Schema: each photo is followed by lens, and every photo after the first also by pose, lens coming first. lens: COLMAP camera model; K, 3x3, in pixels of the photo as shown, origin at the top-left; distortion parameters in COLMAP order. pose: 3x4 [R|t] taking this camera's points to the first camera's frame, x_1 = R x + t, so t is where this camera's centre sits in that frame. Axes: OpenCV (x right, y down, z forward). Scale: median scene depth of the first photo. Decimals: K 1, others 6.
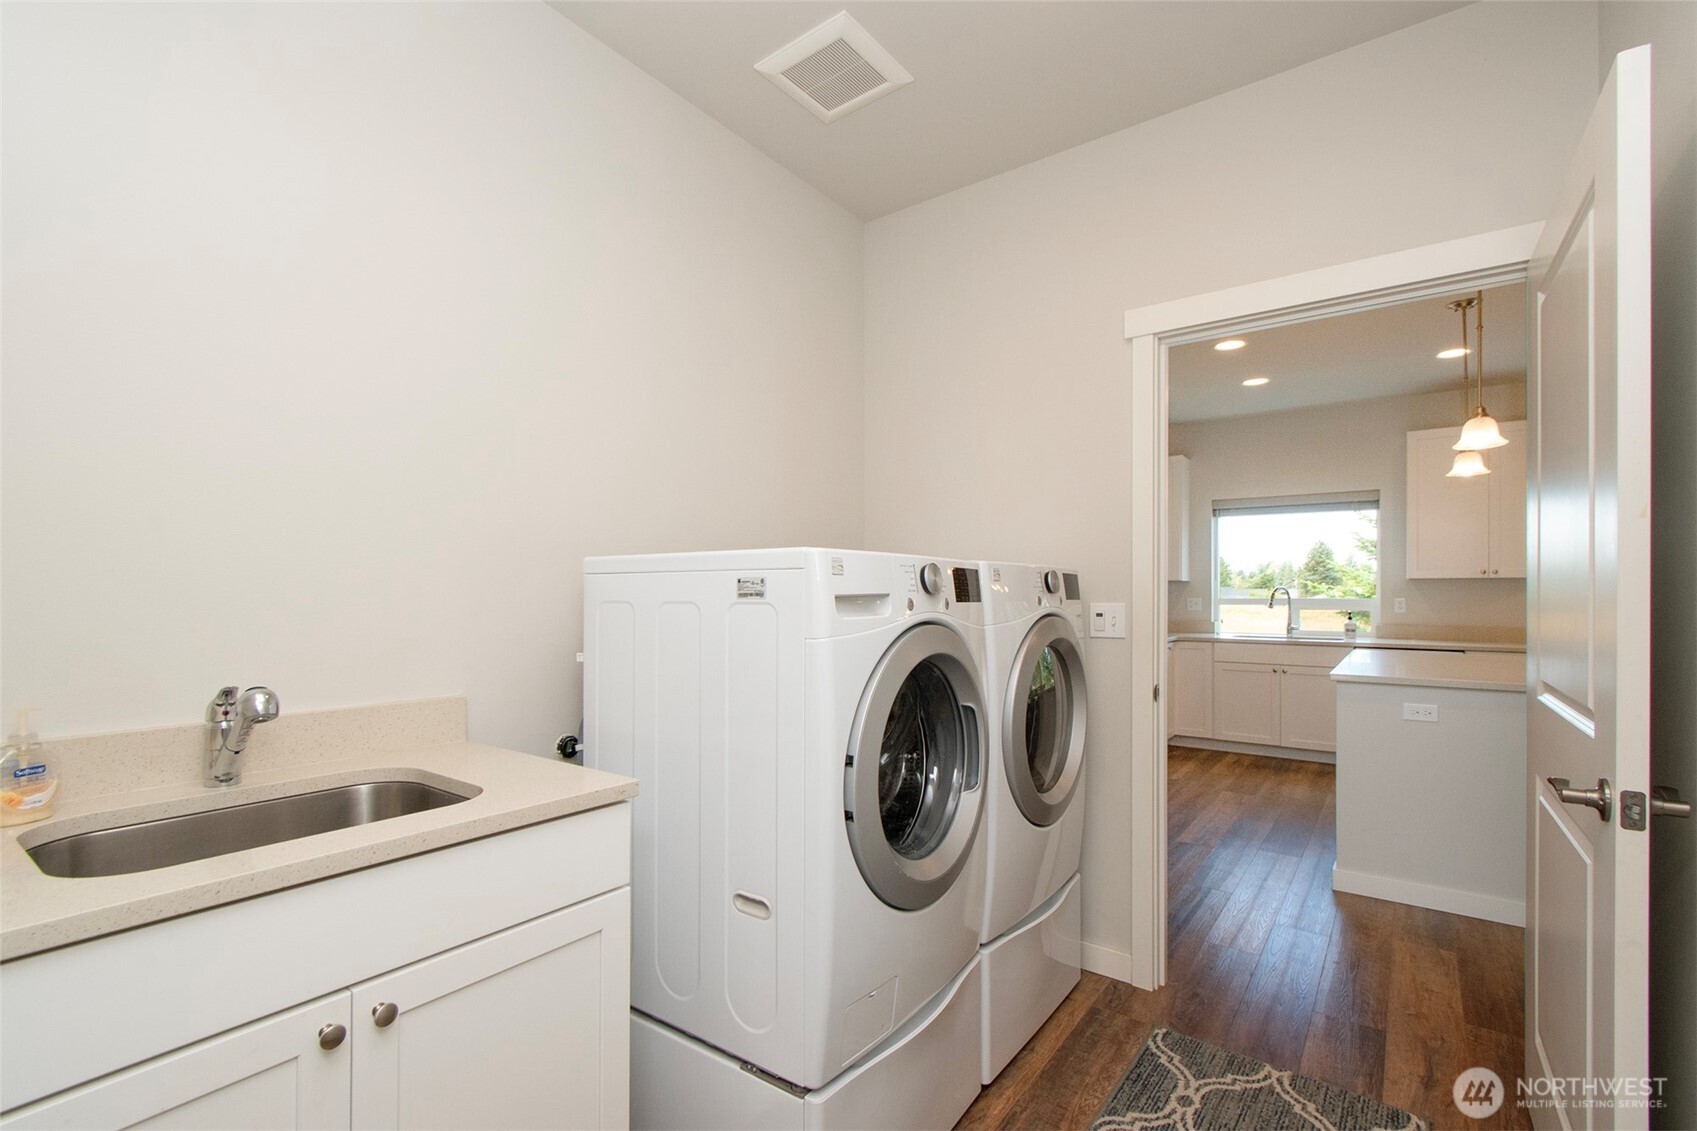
lens RADIAL K [[737.0, 0, 847.6], [0, 737.0, 569.6], [0, 0, 1]] dist [0.001005, -0.000397]
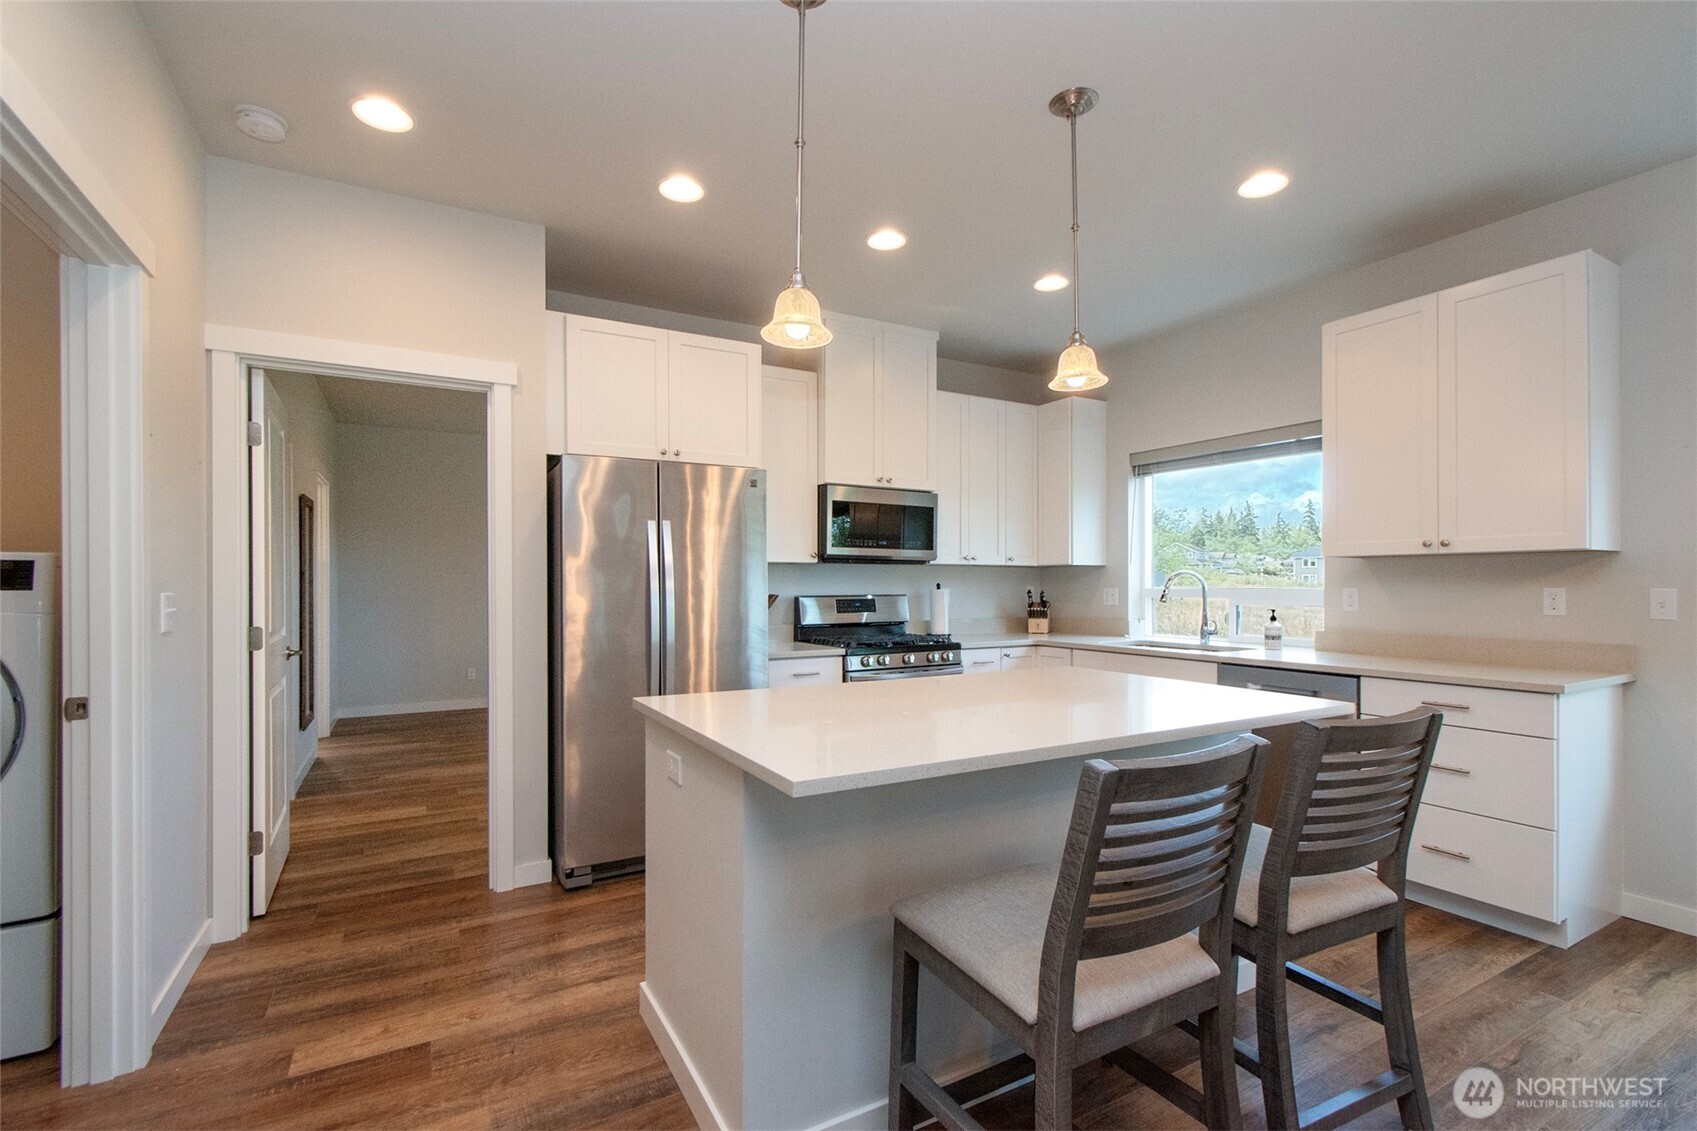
lens RADIAL K [[754.7, 0, 837.7], [0, 754.7, 570.9], [0, 0, 1]] dist [0.001478, 0.000335]
pose [[0.908242, -0.006588, -0.418393, 0.611888], [0.009780, 0.999937, 0.005486, 0.014982], [0.418331, -0.009075, 0.908250, 0.225248]]
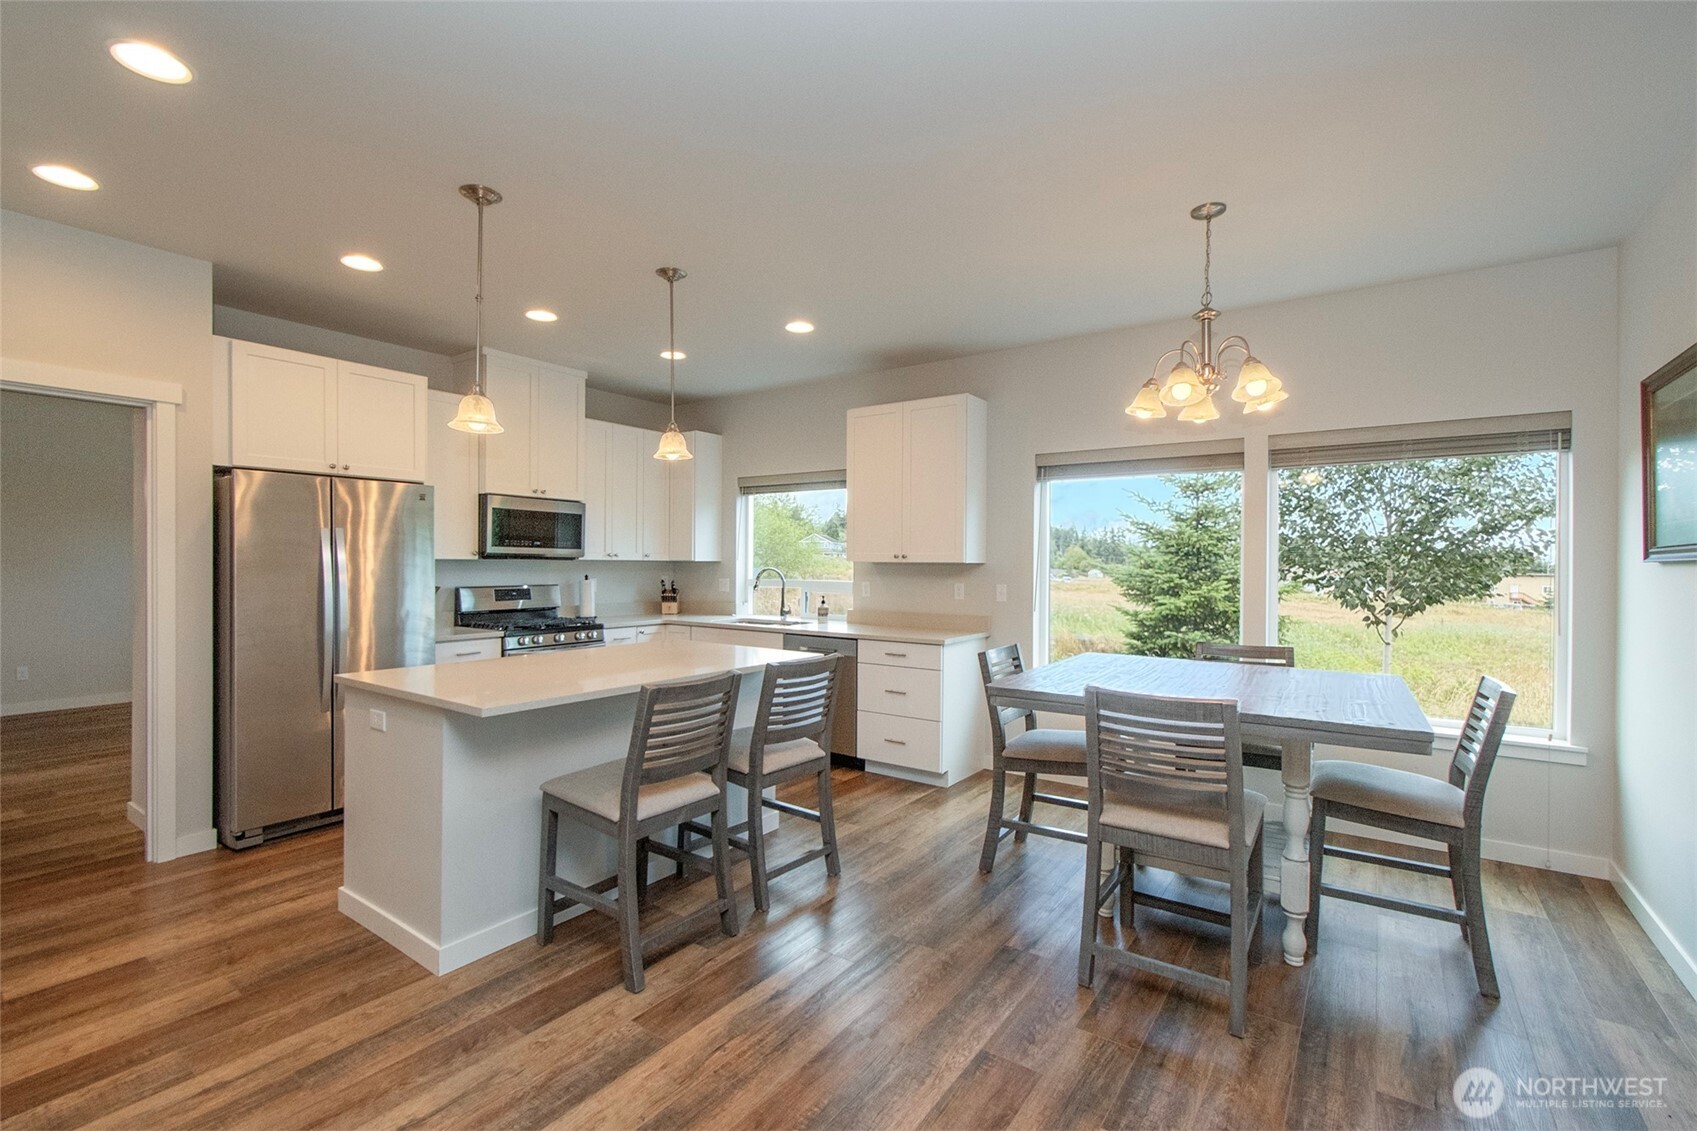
lens RADIAL K [[754.7, 0, 837.7], [0, 754.7, 570.9], [0, 0, 1]] dist [0.001478, 0.000335]
pose [[0.999935, 0.009933, 0.005529, 0.697664], [-0.010136, 0.999228, 0.037962, -0.013721], [-0.005148, -0.038016, 0.999264, 0.009619]]
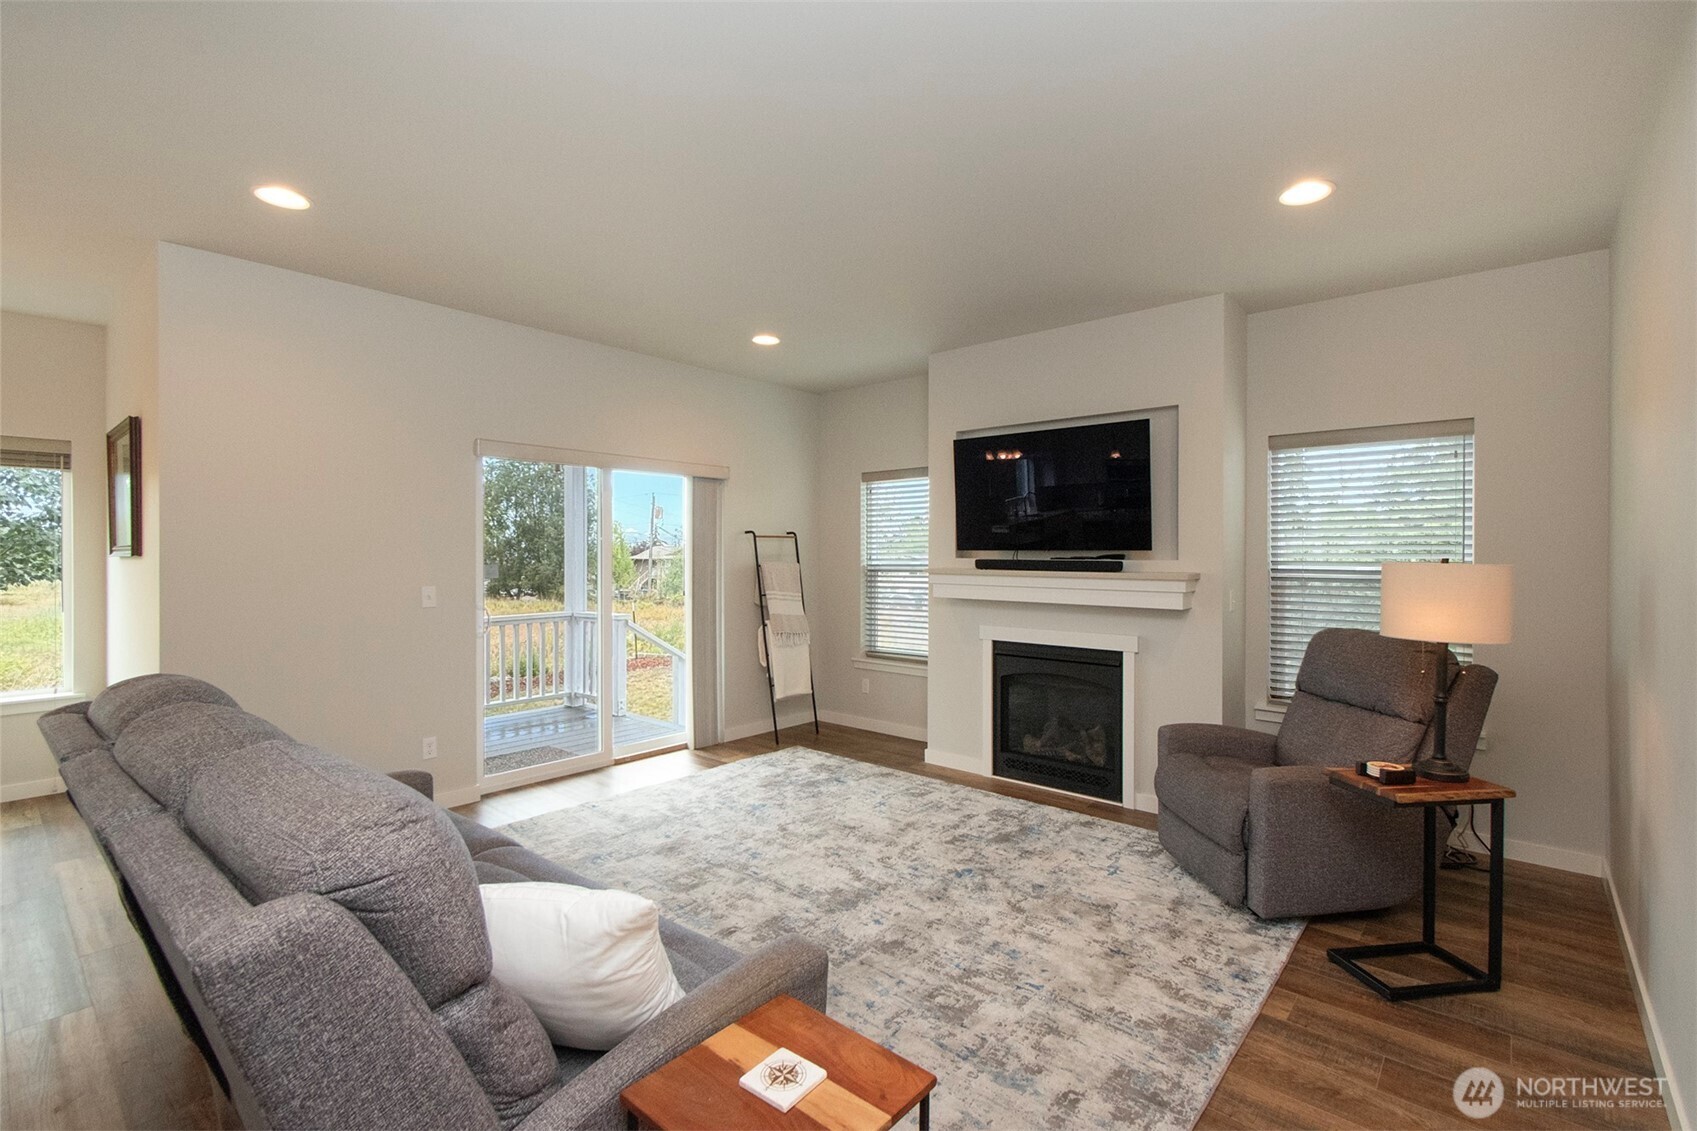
lens RADIAL K [[757.7, 0, 865.9], [0, 757.7, 561.7], [0, 0, 1]] dist [0.002667, -0.000013]
pose [[0.077531, -0.010288, 0.996937, 0.557487], [-0.037815, 0.999197, 0.013252, -0.038361], [-0.996273, -0.038726, 0.077080, -0.273123]]
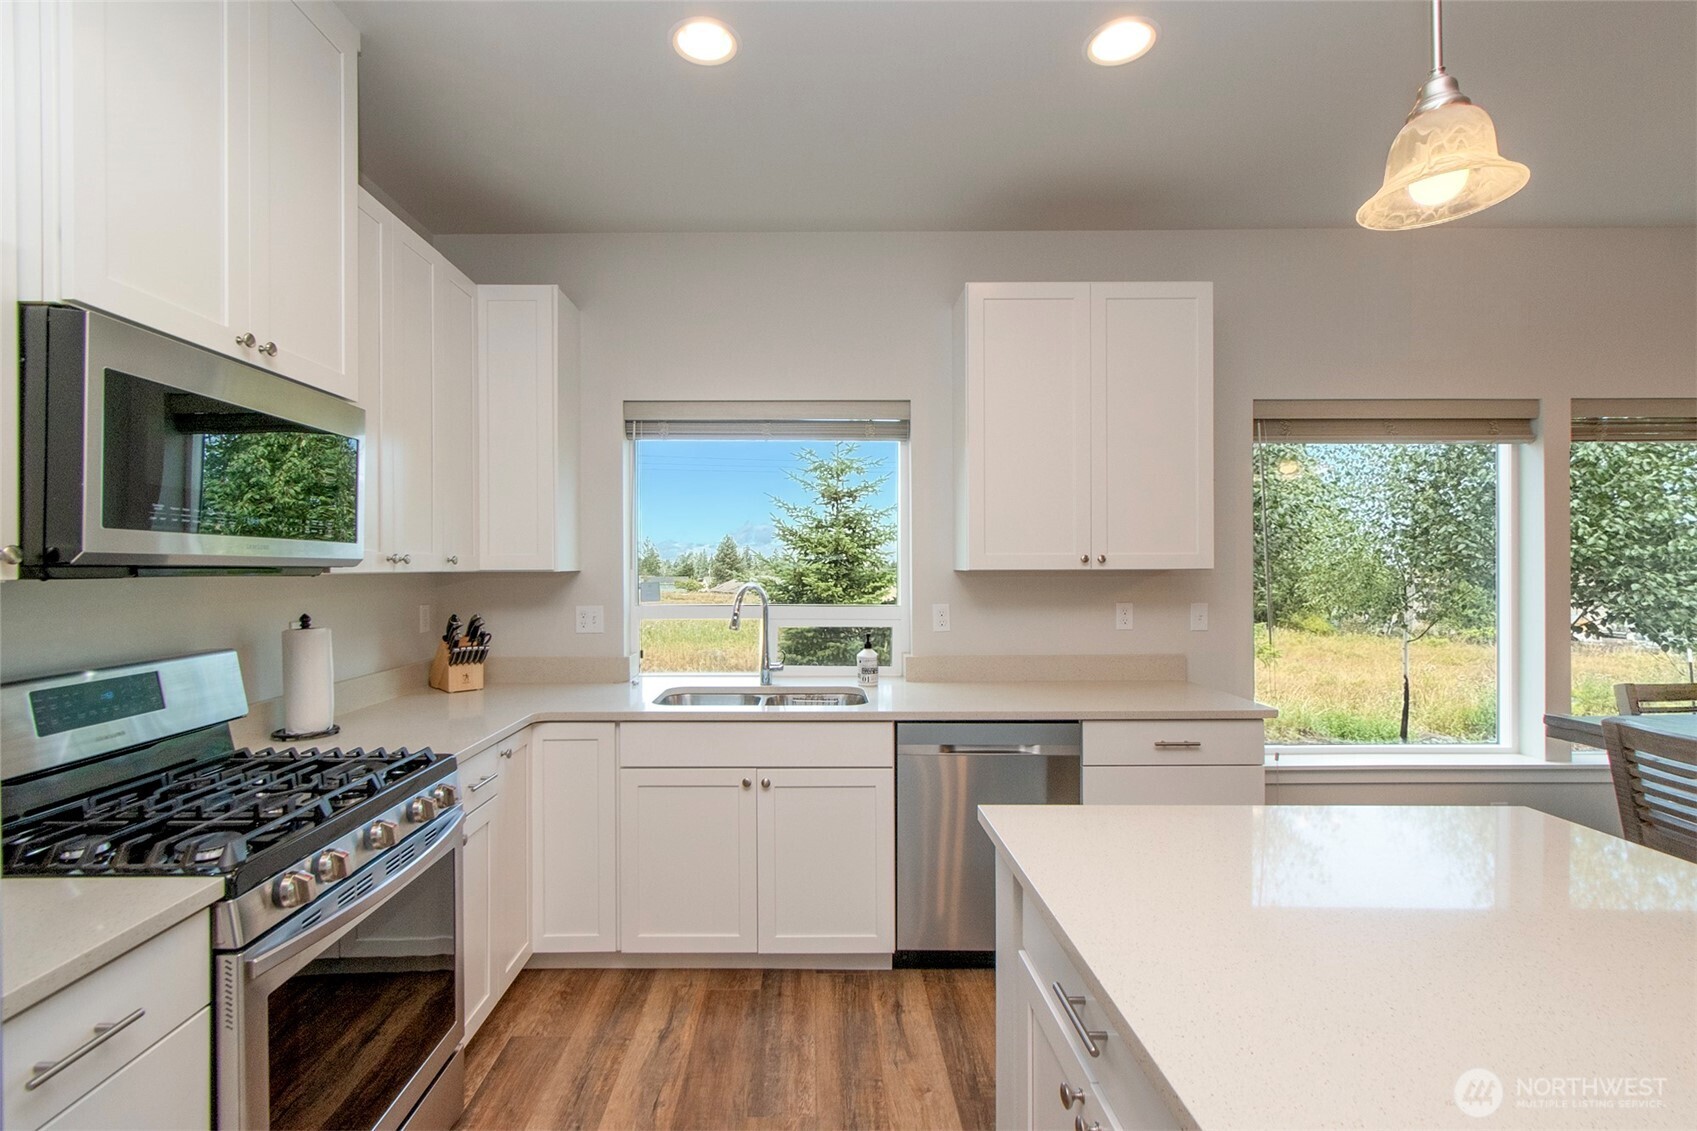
lens RADIAL K [[737.3, 0, 773.2], [0, 737.3, 581.5], [0, 0, 1]] dist [-0.001099, -0.000228]
pose [[0.806390, -0.004415, 0.591368, 0.328085], [-0.014863, 0.999505, 0.027729, 0.007176], [-0.591197, -0.031150, 0.805925, 0.628488]]
